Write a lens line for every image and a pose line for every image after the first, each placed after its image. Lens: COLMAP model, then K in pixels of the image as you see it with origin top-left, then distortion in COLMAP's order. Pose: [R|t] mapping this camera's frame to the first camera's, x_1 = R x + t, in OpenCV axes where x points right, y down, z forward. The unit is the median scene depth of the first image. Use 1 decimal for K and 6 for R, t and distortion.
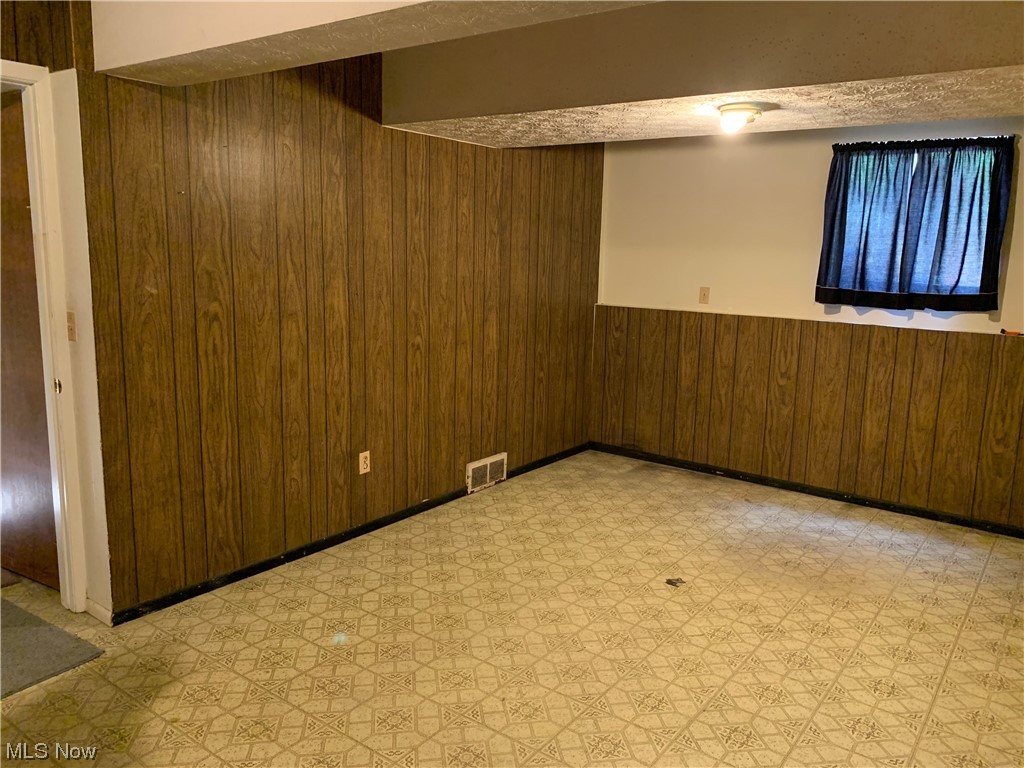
lens RADIAL K [[783.3, 0, 510.7], [0, 783.3, 379.6], [0, 0, 1]] dist [0.037420, -0.054970]
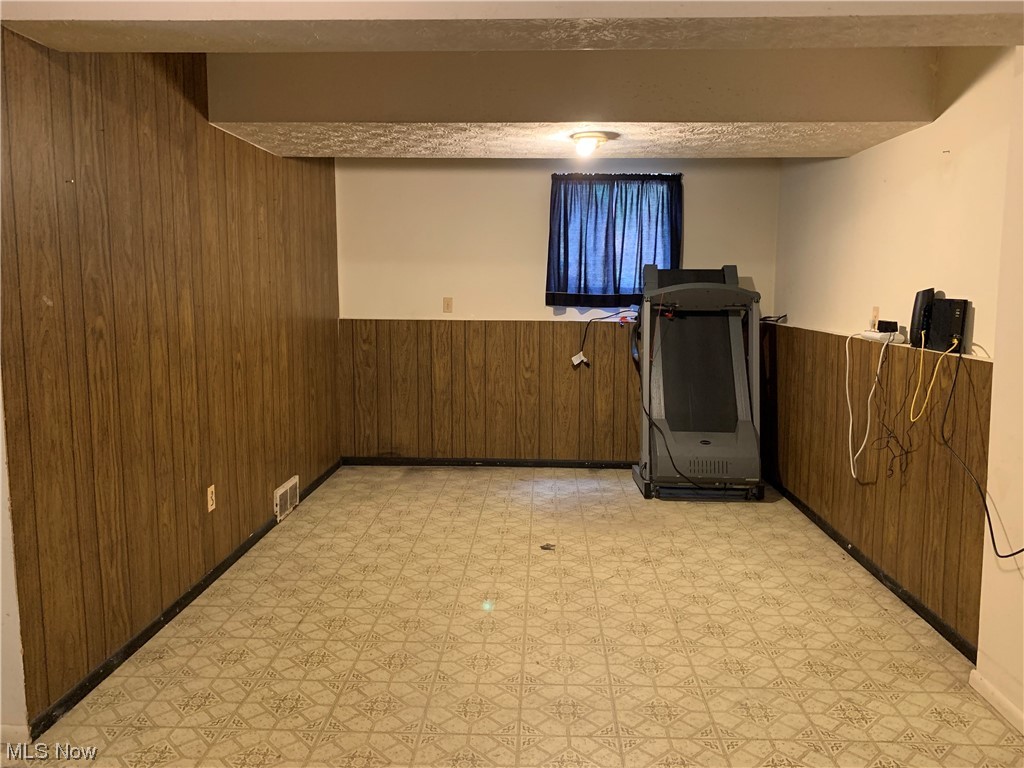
lens RADIAL K [[783.3, 0, 521.3], [0, 783.3, 377.3], [0, 0, 1]] dist [0.037420, -0.054970]
pose [[0.823870, -0.089356, 0.559690, -0.421141], [0.112241, 0.993659, -0.006580, 0.017179], [-0.555553, 0.068241, 0.828676, 0.068831]]
